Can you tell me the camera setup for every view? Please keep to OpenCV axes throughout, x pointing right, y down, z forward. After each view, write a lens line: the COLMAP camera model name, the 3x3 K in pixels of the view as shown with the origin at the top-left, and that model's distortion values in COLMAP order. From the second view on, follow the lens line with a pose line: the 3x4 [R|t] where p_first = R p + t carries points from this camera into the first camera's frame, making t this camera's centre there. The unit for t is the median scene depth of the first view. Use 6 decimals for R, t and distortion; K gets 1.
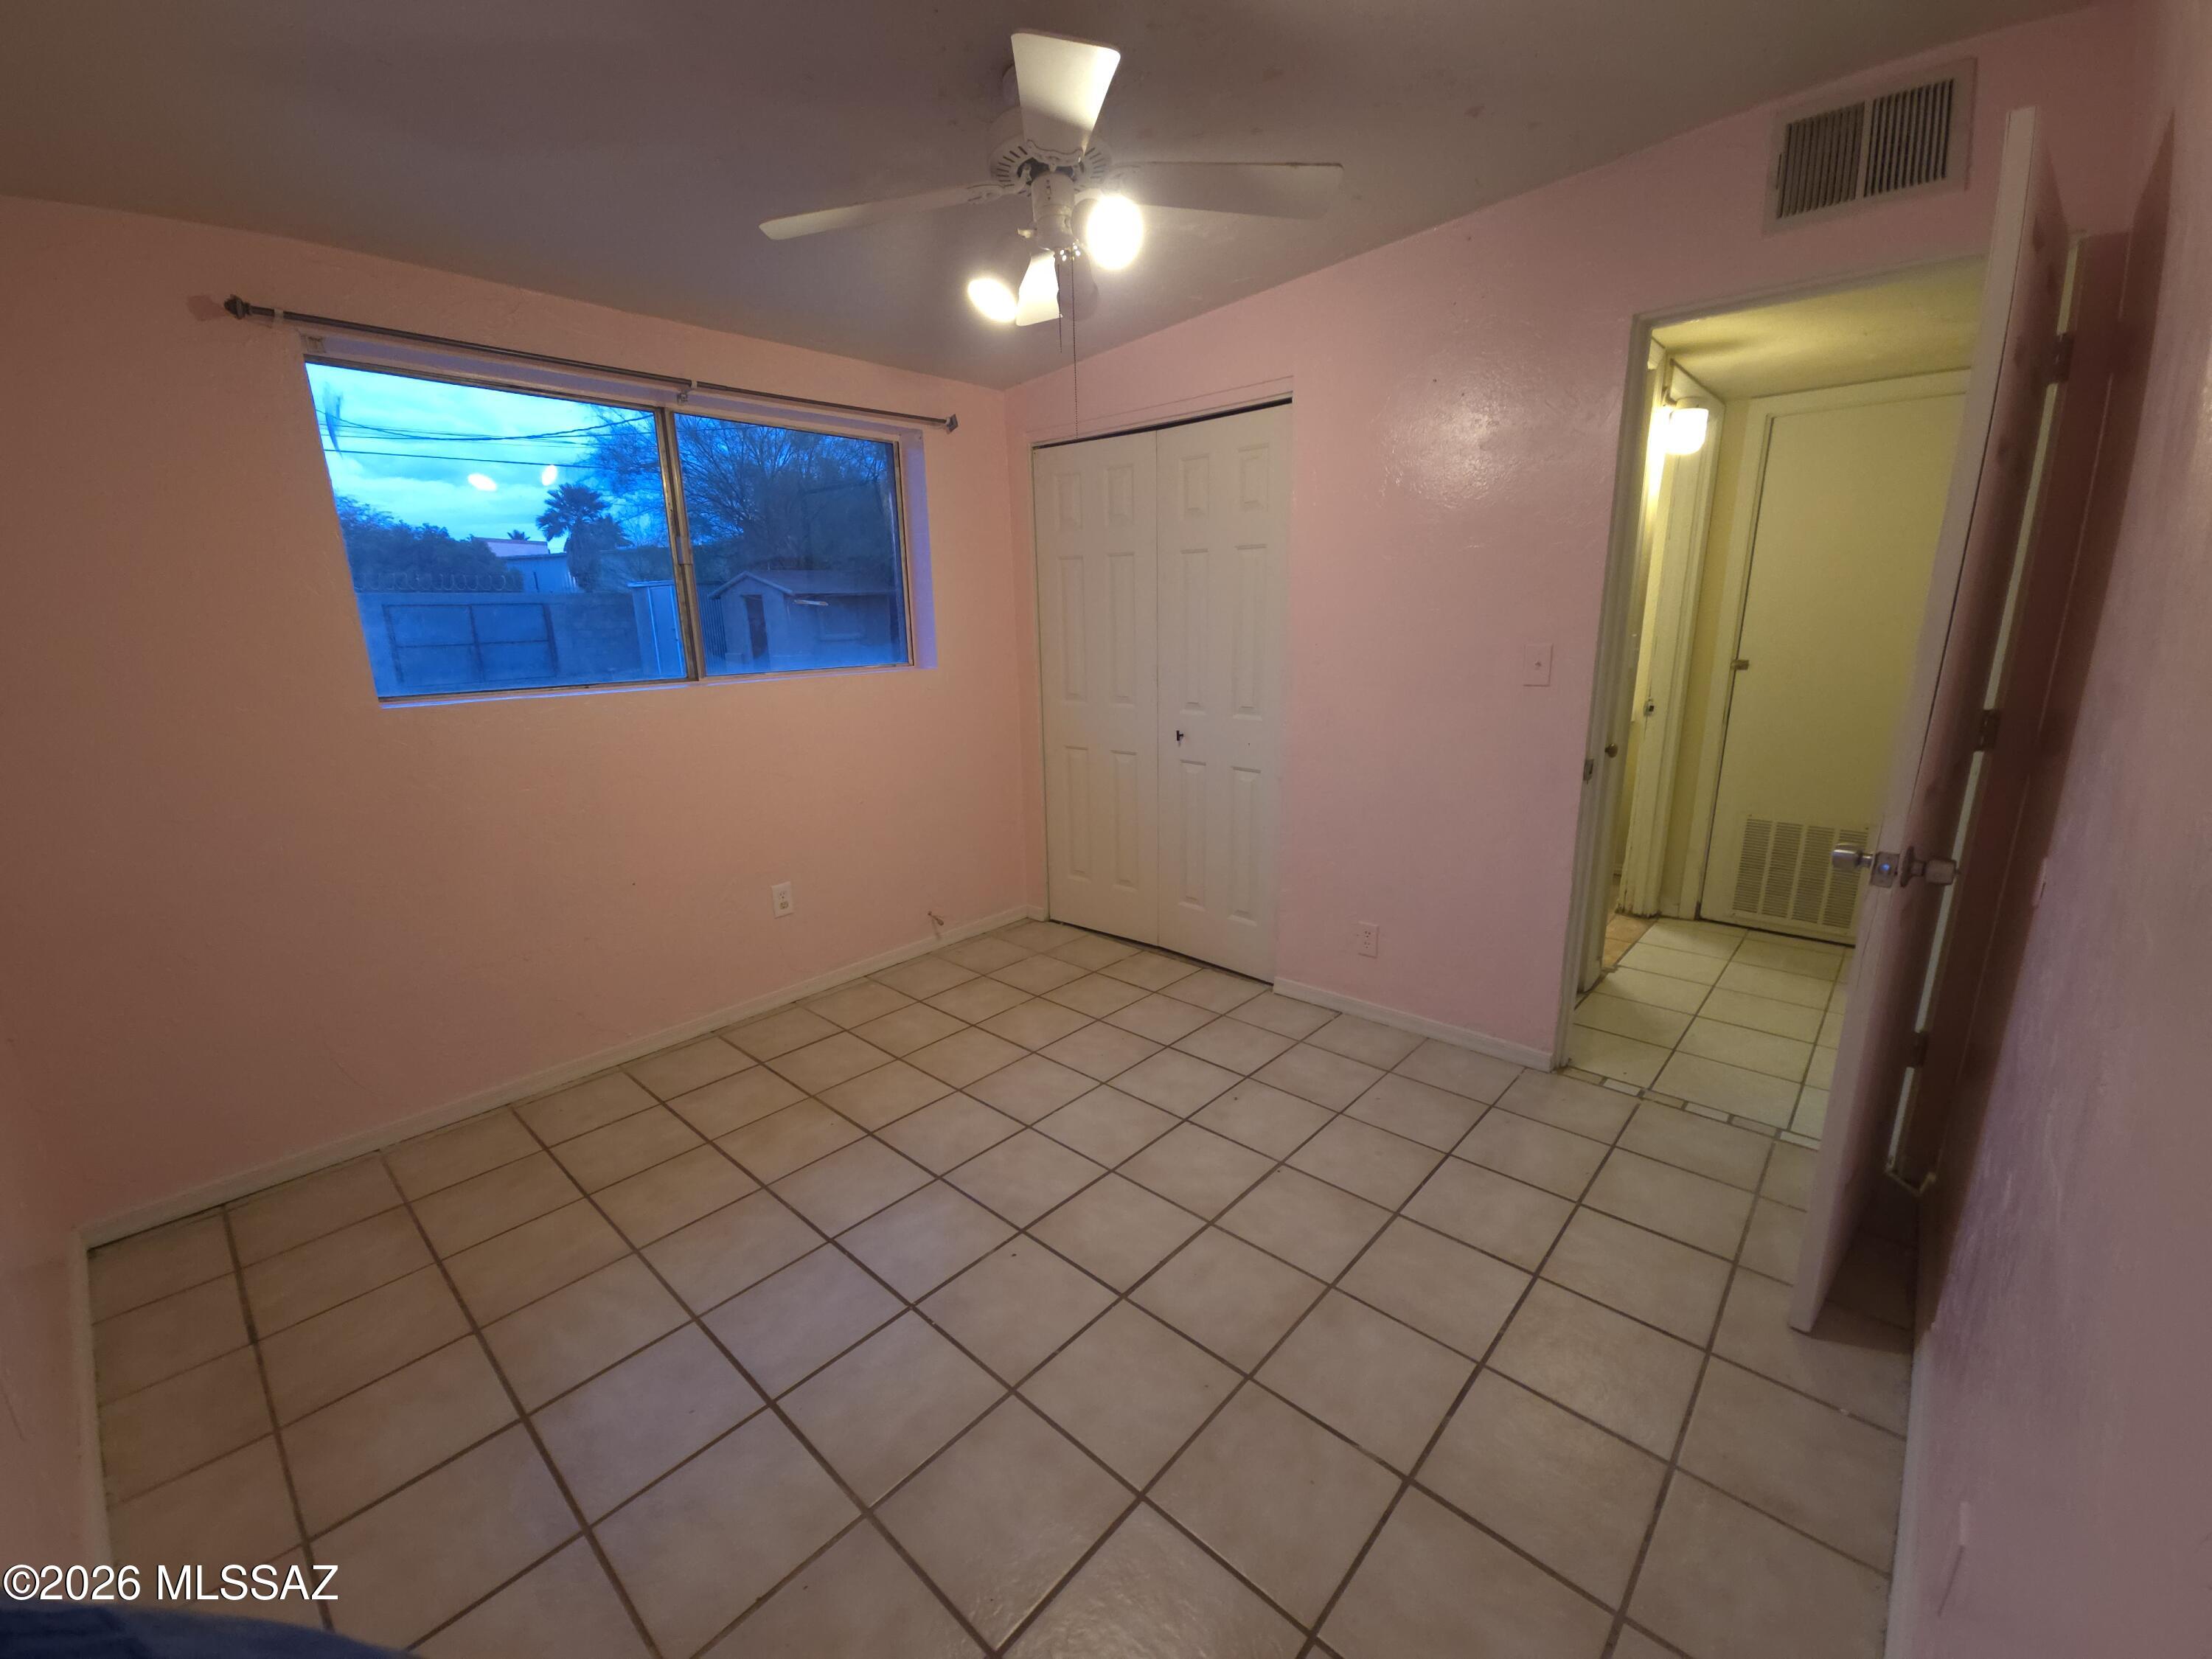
lens RADIAL K [[904.4, 0, 1106.0], [0, 904.4, 829.5], [0, 0, 1]] dist [0.000237, -0.000032]
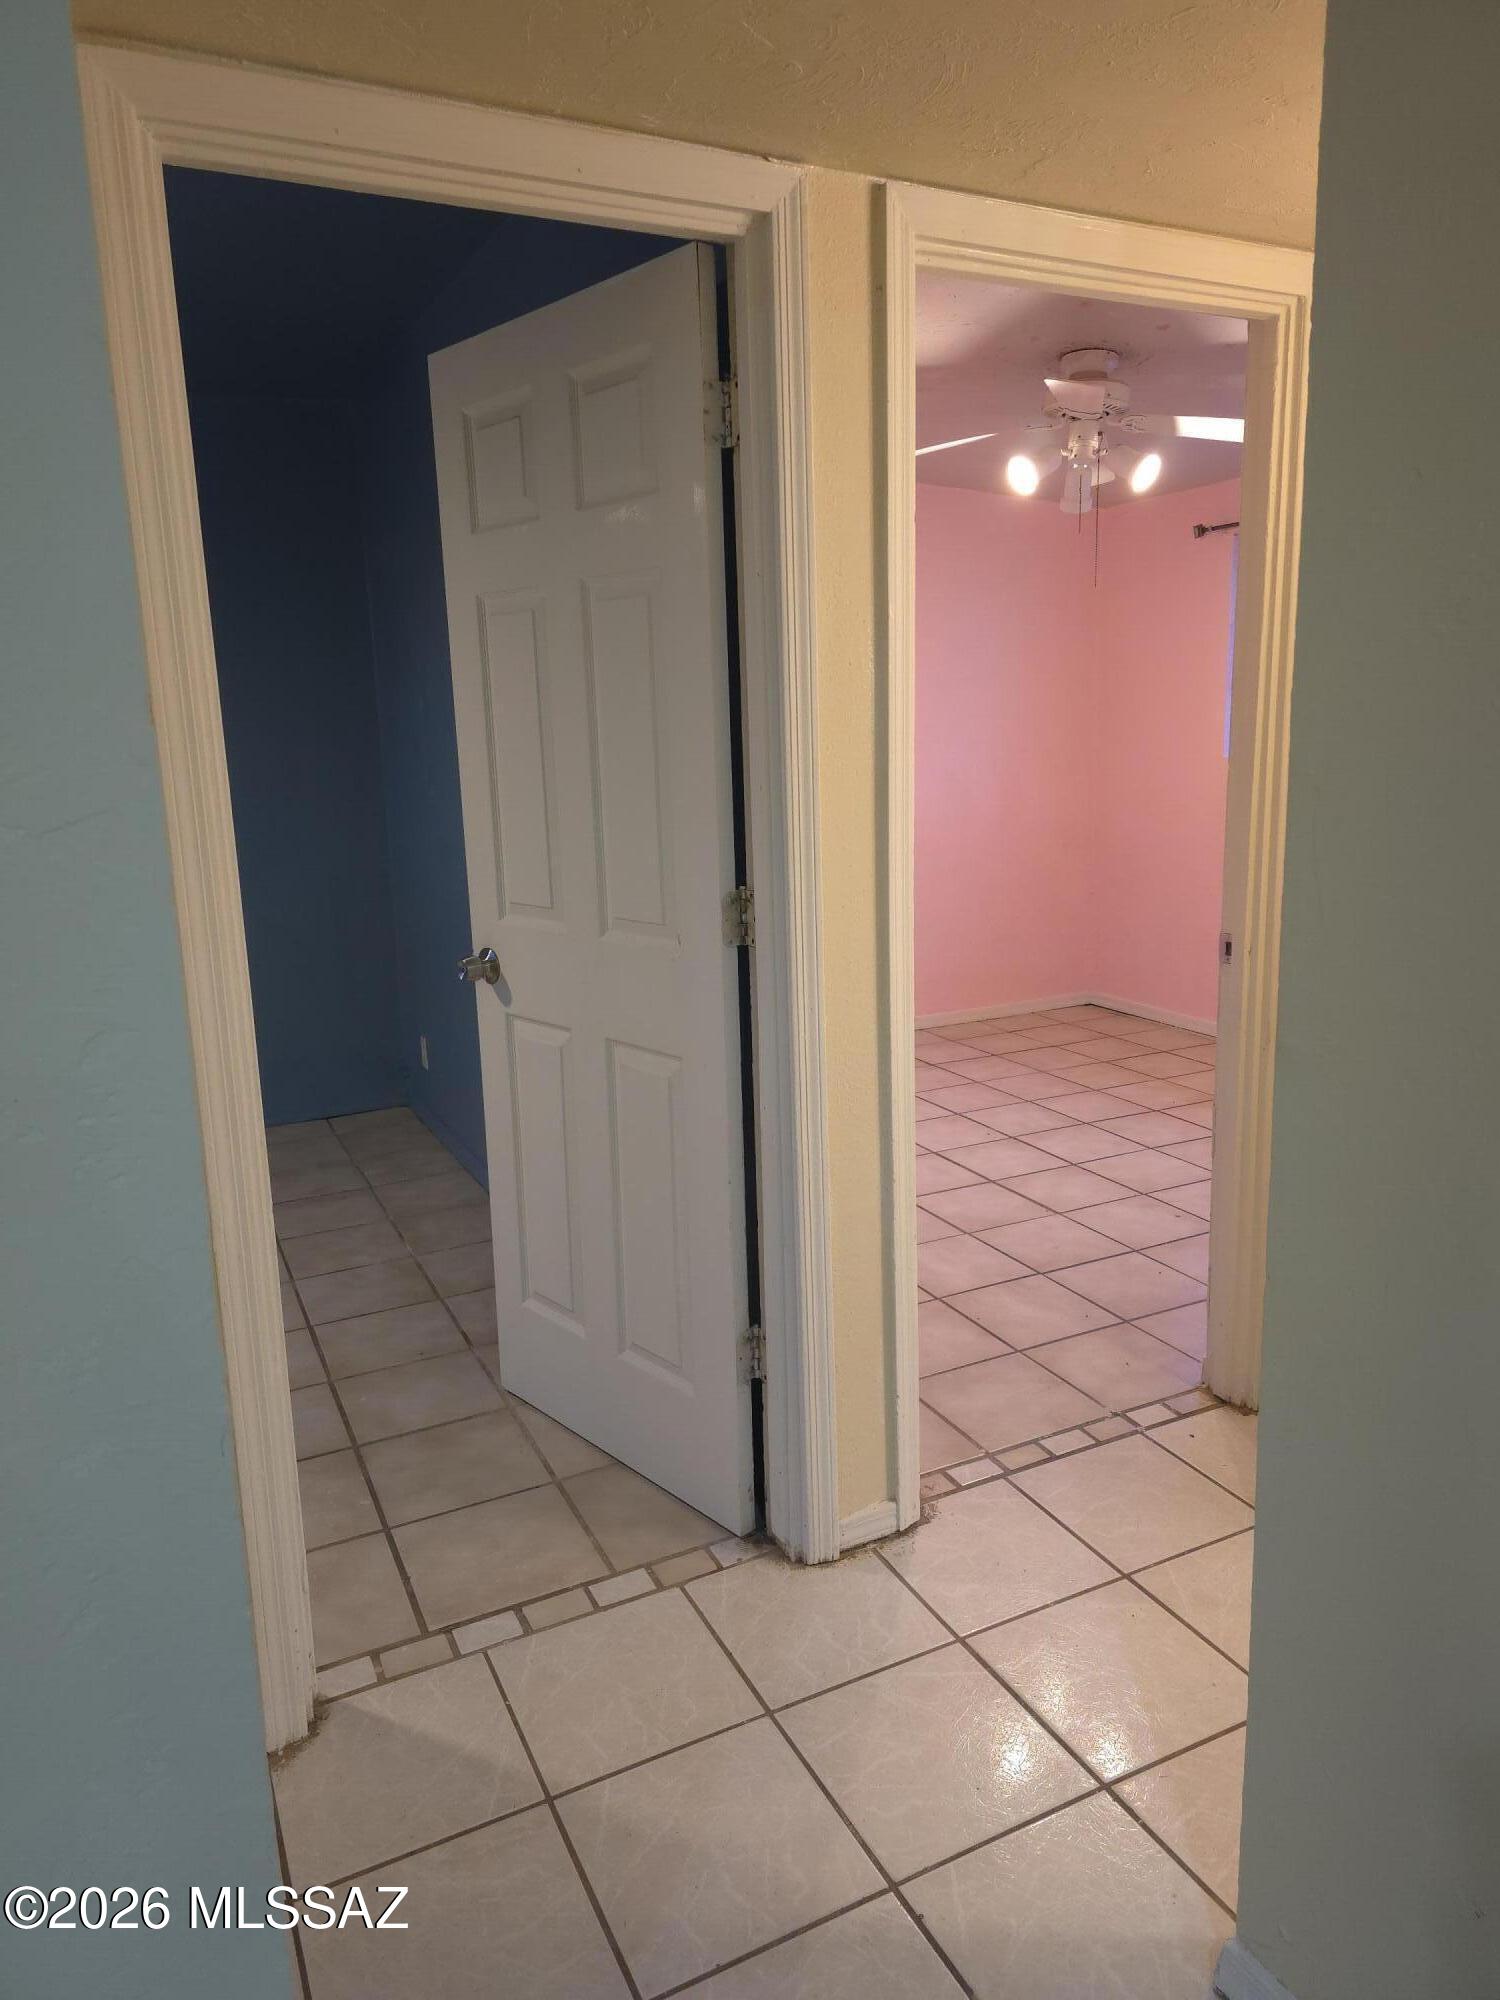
lens RADIAL K [[1345.4, 0, 741.8], [0, 1345.4, 974.2], [0, 0, 1]] dist [0.062835, -0.056956]
pose [[-0.362097, 0.204354, -0.909464, 1.801942], [-0.193278, 0.938009, 0.287720, -0.301795], [0.911882, 0.279962, -0.300153, 1.093592]]
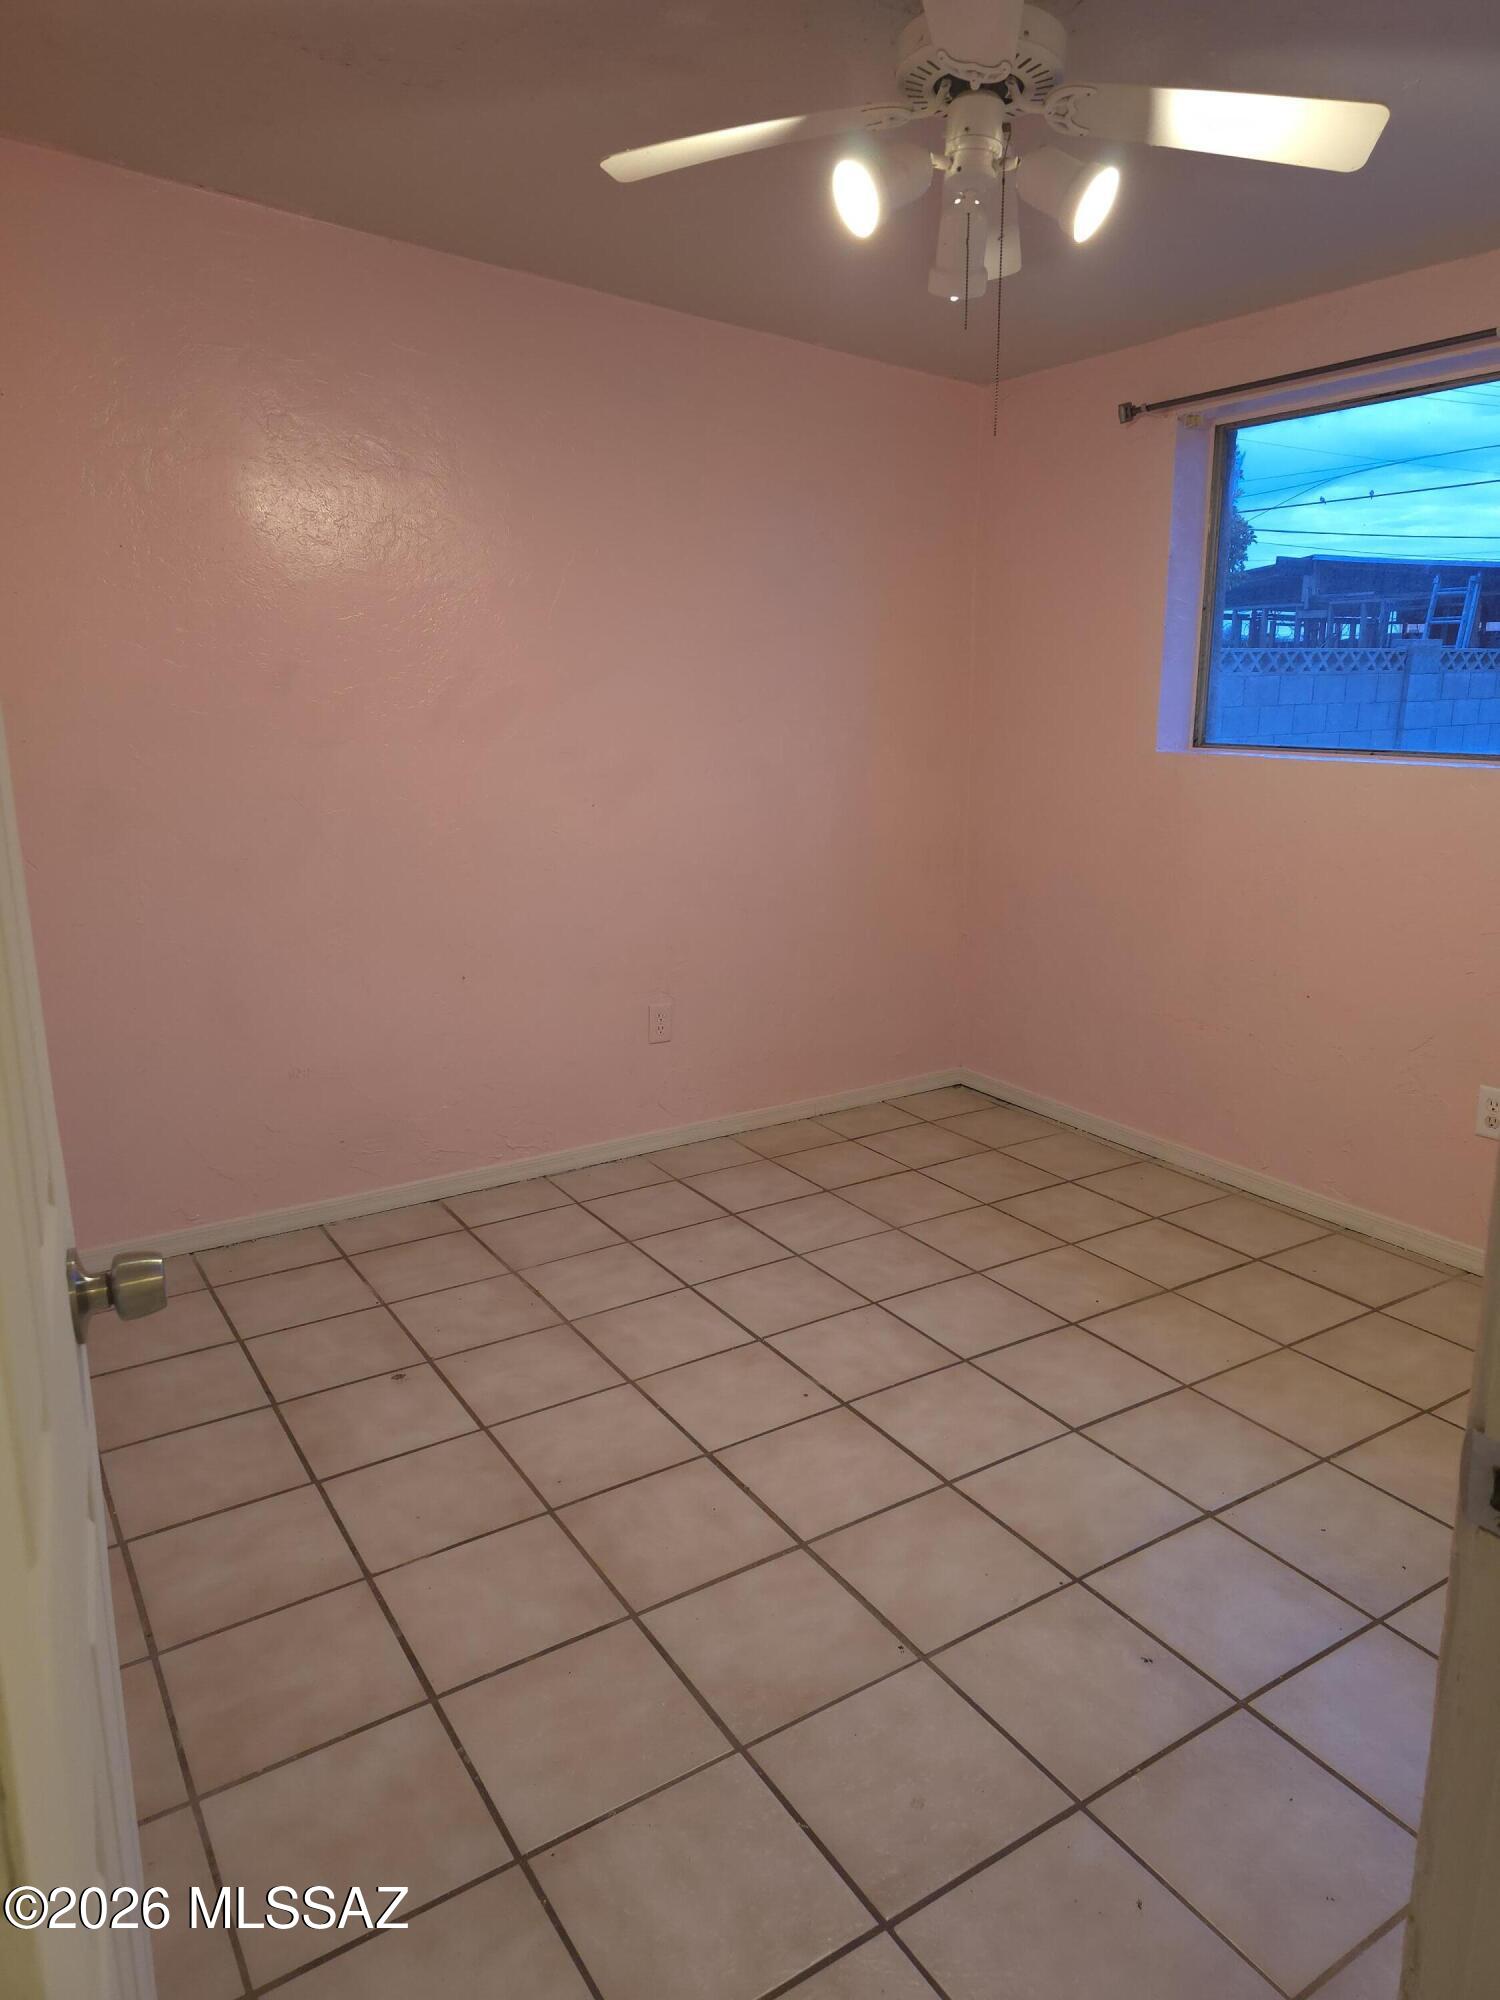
lens RADIAL K [[1320.9, 0, 750.0], [0, 1320.9, 1000.0], [0, 0, 1]] dist [0.000257, -0.000493]
pose [[-0.262198, 0.246770, -0.932929, 0.910216], [-0.221428, 0.925573, 0.307056, -0.240652], [0.939267, 0.287086, -0.188042, 0.965517]]
